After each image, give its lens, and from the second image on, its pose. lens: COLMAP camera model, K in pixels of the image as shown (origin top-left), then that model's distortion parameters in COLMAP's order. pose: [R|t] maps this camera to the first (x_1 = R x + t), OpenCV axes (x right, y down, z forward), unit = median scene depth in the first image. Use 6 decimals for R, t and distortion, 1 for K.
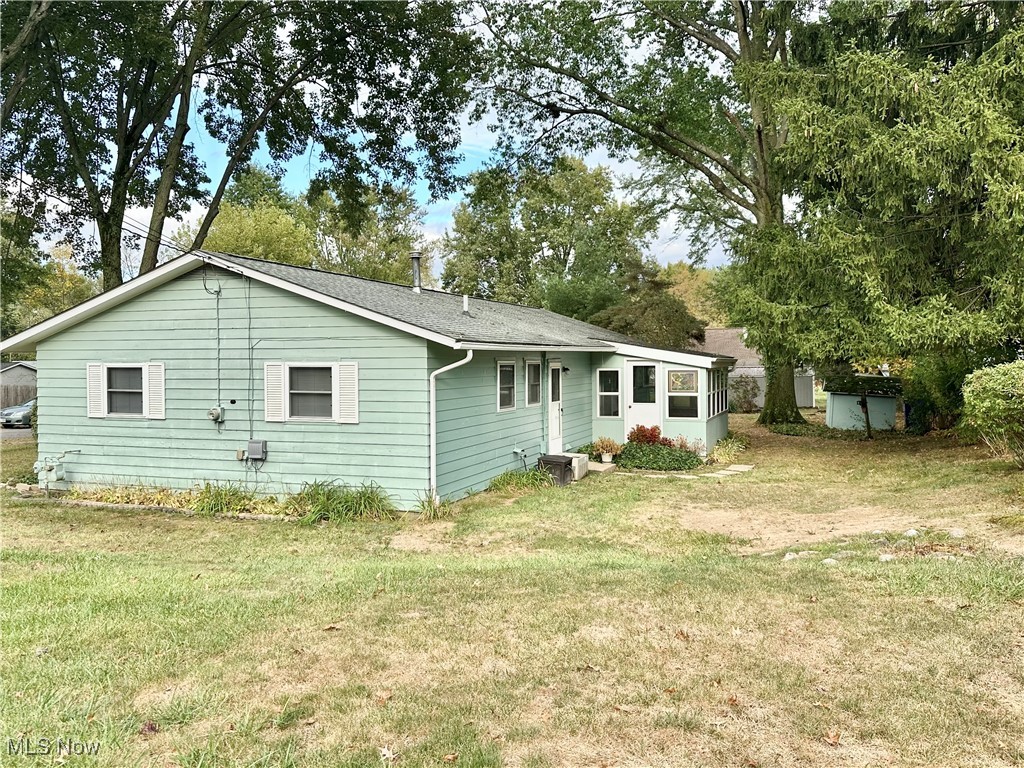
lens RADIAL K [[828.5, 0, 508.2], [0, 828.5, 377.0], [0, 0, 1]] dist [0.082159, -0.014356]
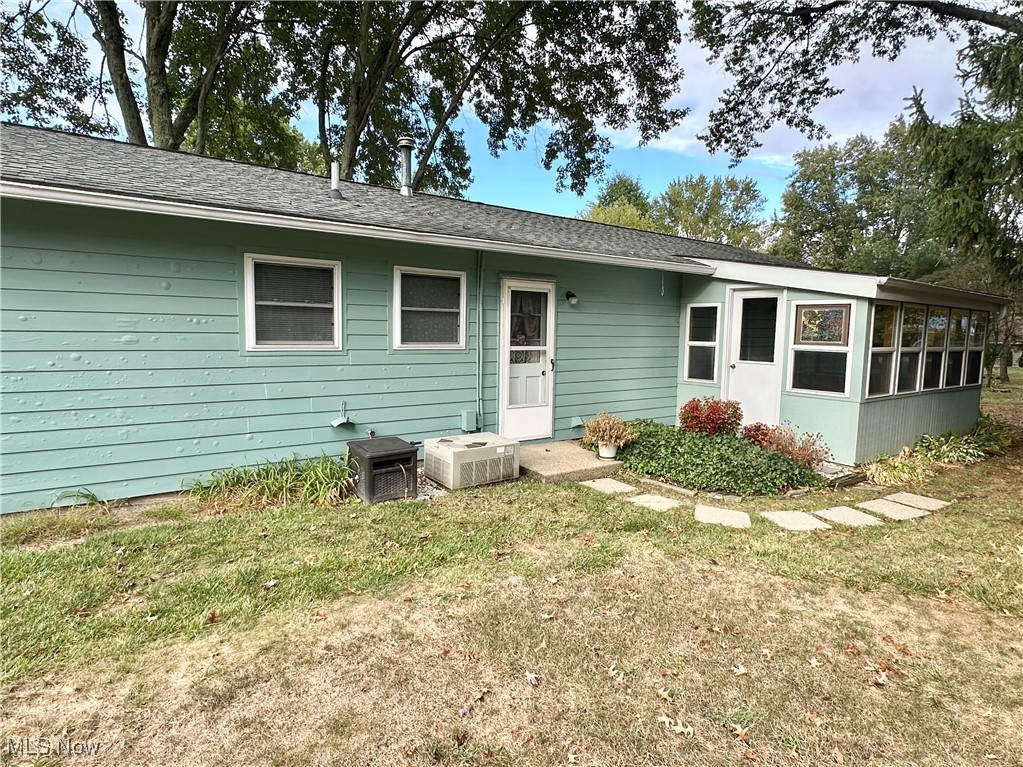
lens RADIAL K [[566.5, 0, 508.6], [0, 566.5, 388.0], [0, 0, 1]] dist [-0.004976, 0.000418]
pose [[0.834108, 0.081340, -0.545571, 0.246508], [-0.036776, 0.995068, 0.092131, 0.020092], [0.550374, -0.056783, 0.832985, 0.578155]]
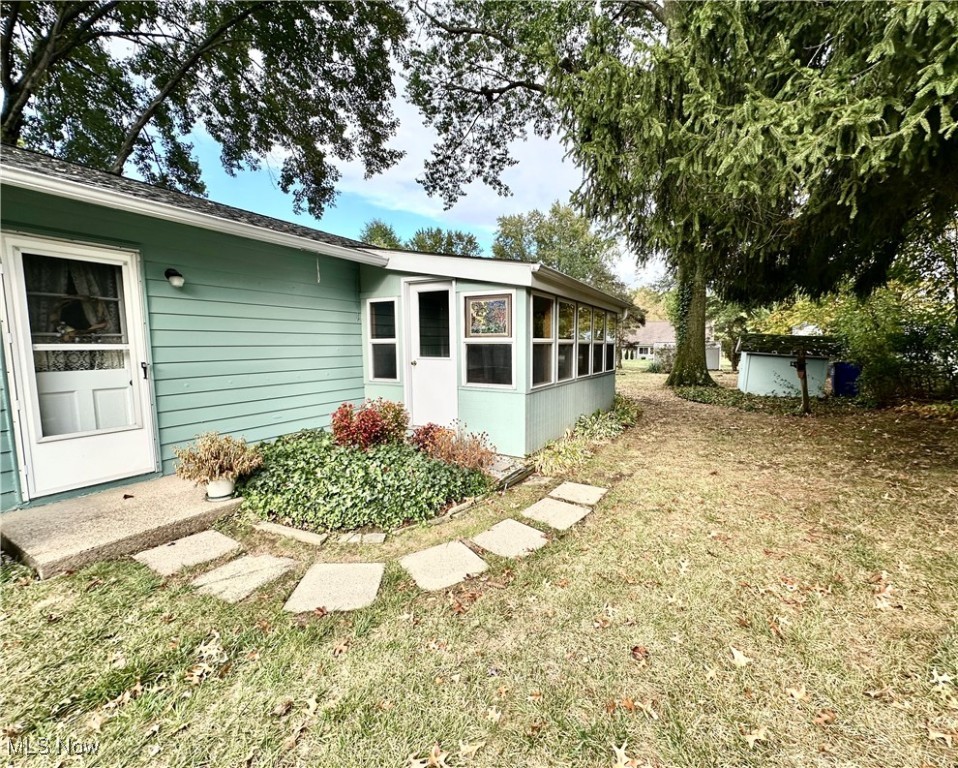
lens RADIAL K [[411.1, 0, 508.5], [0, 411.1, 383.9], [0, 0, 1]] dist [-0.001833, 0.000941]
pose [[0.992797, 0.020946, -0.117964, 0.257114], [-0.011737, 0.996867, 0.078226, 0.027874], [0.119233, -0.076278, 0.989932, 0.741958]]
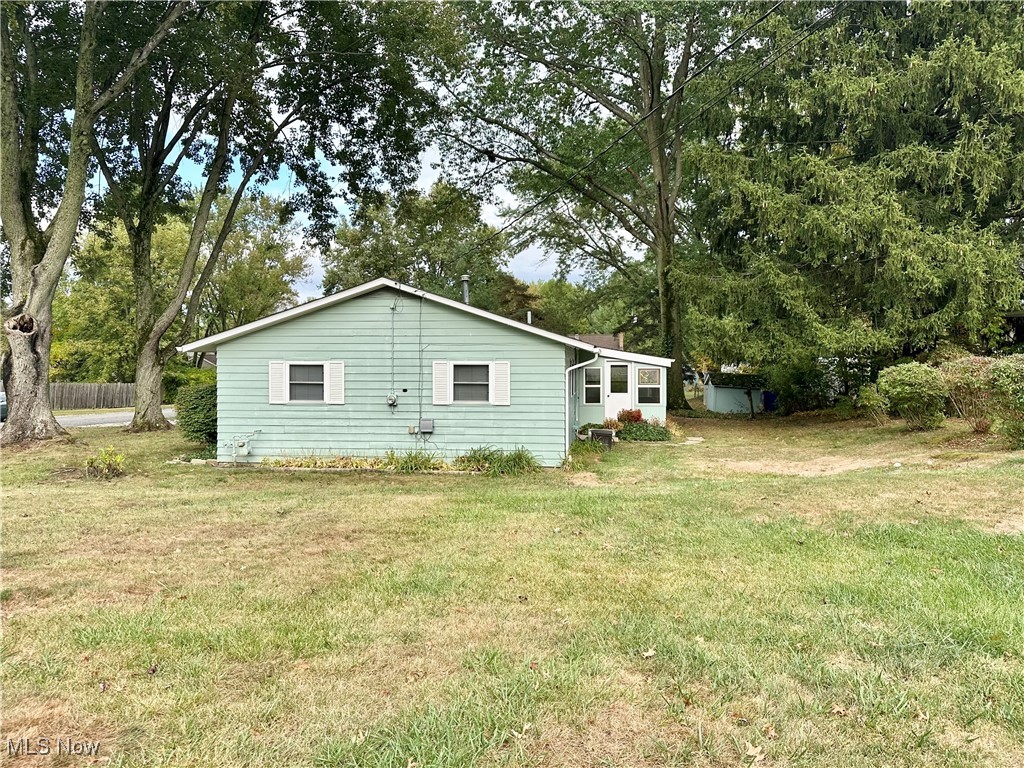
lens RADIAL K [[749.9, 0, 508.2], [0, 749.9, 384.3], [0, 0, 1]] dist [0.078665, -0.009657]
pose [[0.973791, -0.002487, 0.227430, -0.293100], [0.000203, 0.999949, 0.010067, 0.004969], [-0.227444, -0.009757, 0.973742, -0.139915]]
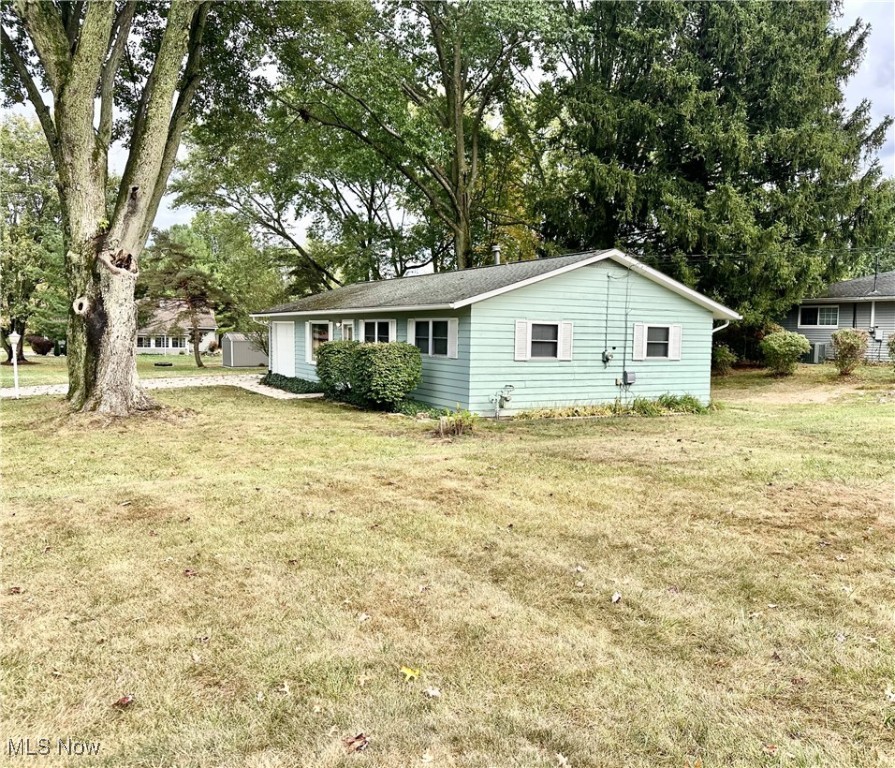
lens RADIAL K [[711.4, 0, 452.4], [0, 711.4, 386.9], [0, 0, 1]] dist [0.036985, -0.031886]
pose [[0.620178, -0.038835, 0.783499, -1.040919], [-0.007143, 0.998453, 0.055143, 0.020323], [-0.784428, -0.039795, 0.618941, 0.270043]]
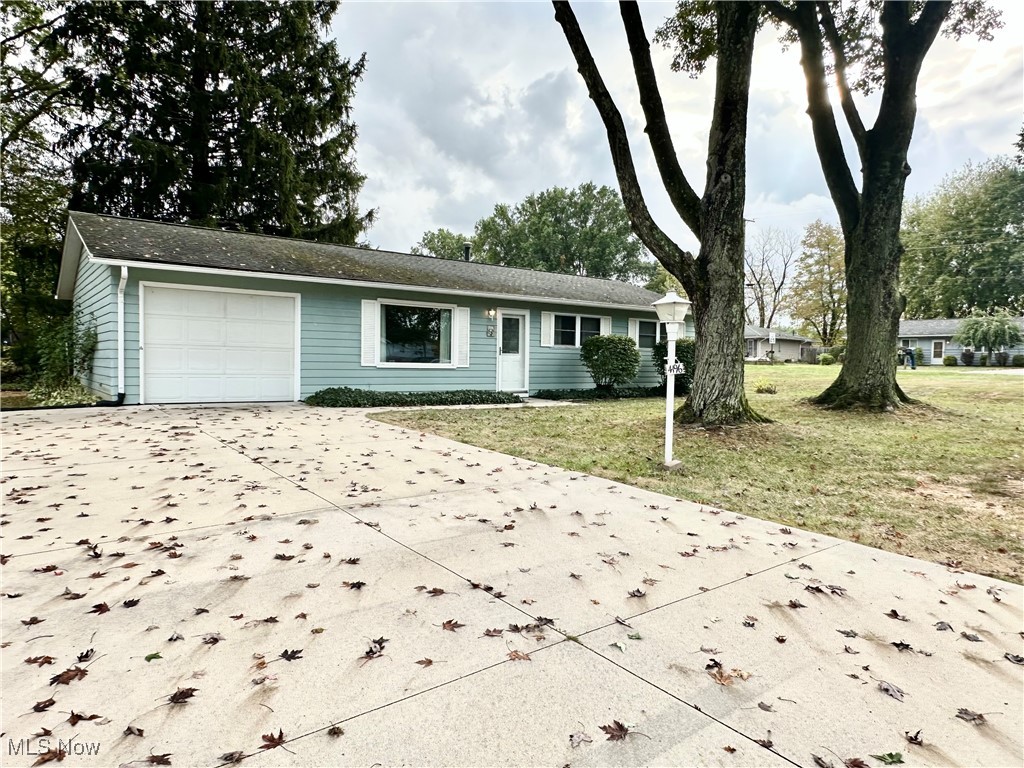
lens RADIAL K [[671.7, 0, 518.8], [0, 671.7, 384.5], [0, 0, 1]] dist [-0.002224, 0.002985]
pose [[-0.860737, -0.056582, 0.505895, -0.717276], [-0.020901, 0.996894, 0.075936, 0.010117], [-0.508620, 0.054787, -0.859246, 1.864304]]
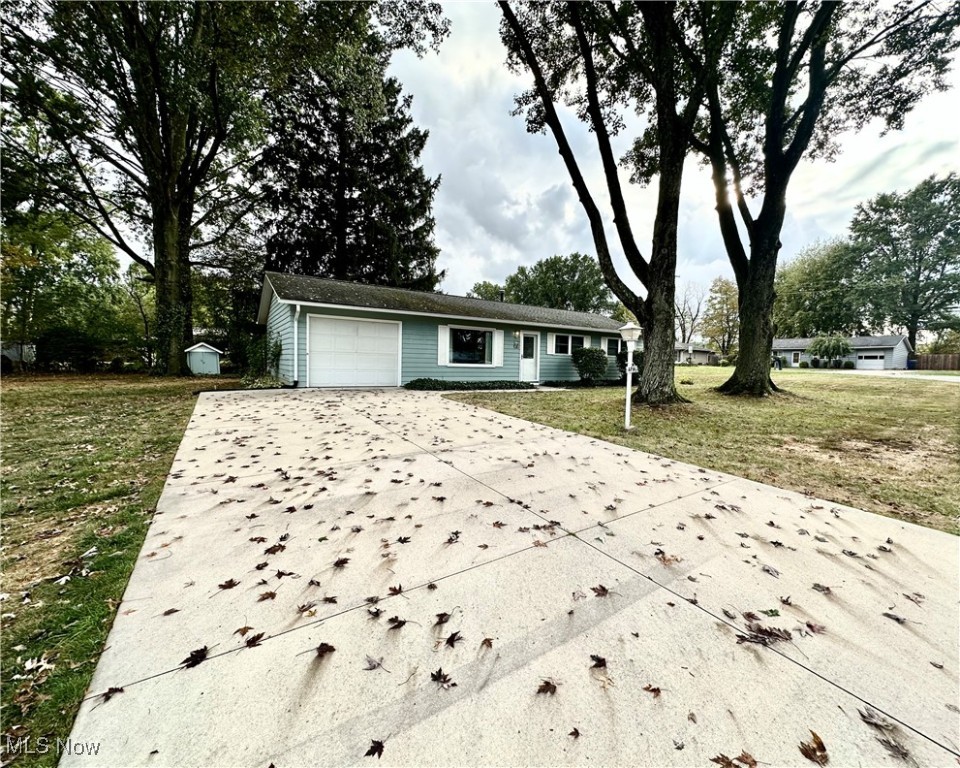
lens RADIAL K [[411.9, 0, 515.2], [0, 411.9, 380.8], [0, 0, 1]] dist [-0.001833, 0.000941]
pose [[-0.839698, -0.069329, 0.538611, -0.714758], [-0.026883, 0.995908, 0.086282, 0.009040], [-0.542389, 0.057971, -0.838125, 1.867738]]
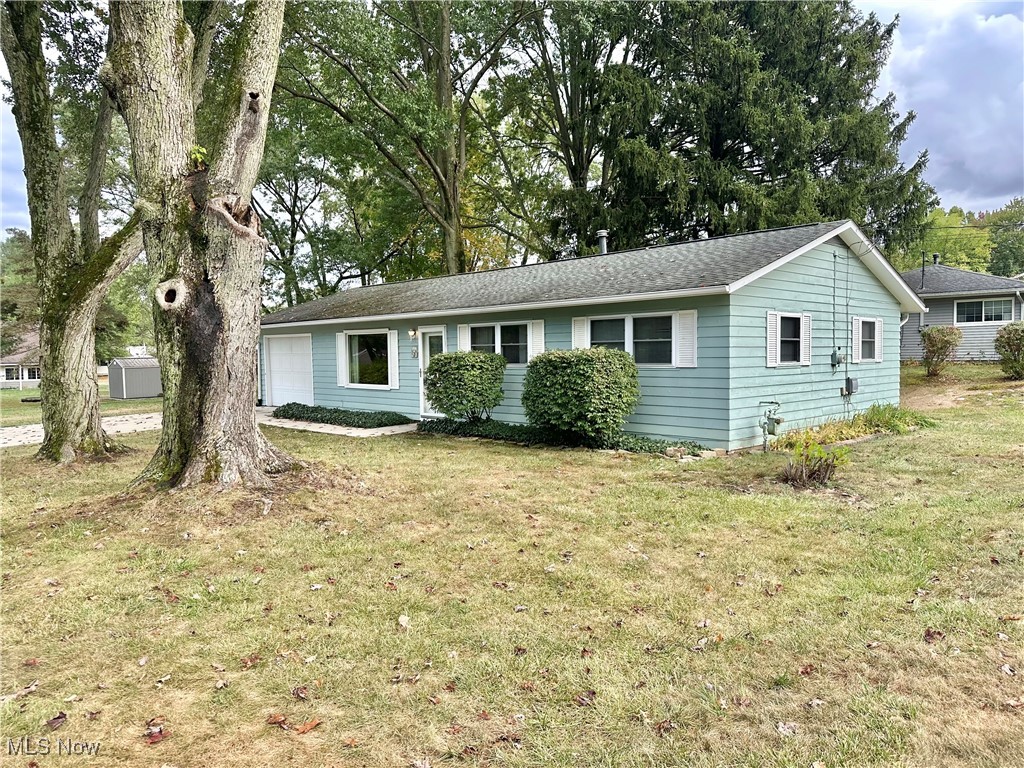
lens RADIAL K [[723.5, 0, 506.6], [0, 723.5, 389.1], [0, 0, 1]] dist [0.019571, -0.019313]
pose [[0.419940, -0.043104, 0.906528, -0.998048], [0.028560, 0.999004, 0.034271, 0.025657], [-0.907102, 0.011499, 0.420753, 0.660886]]
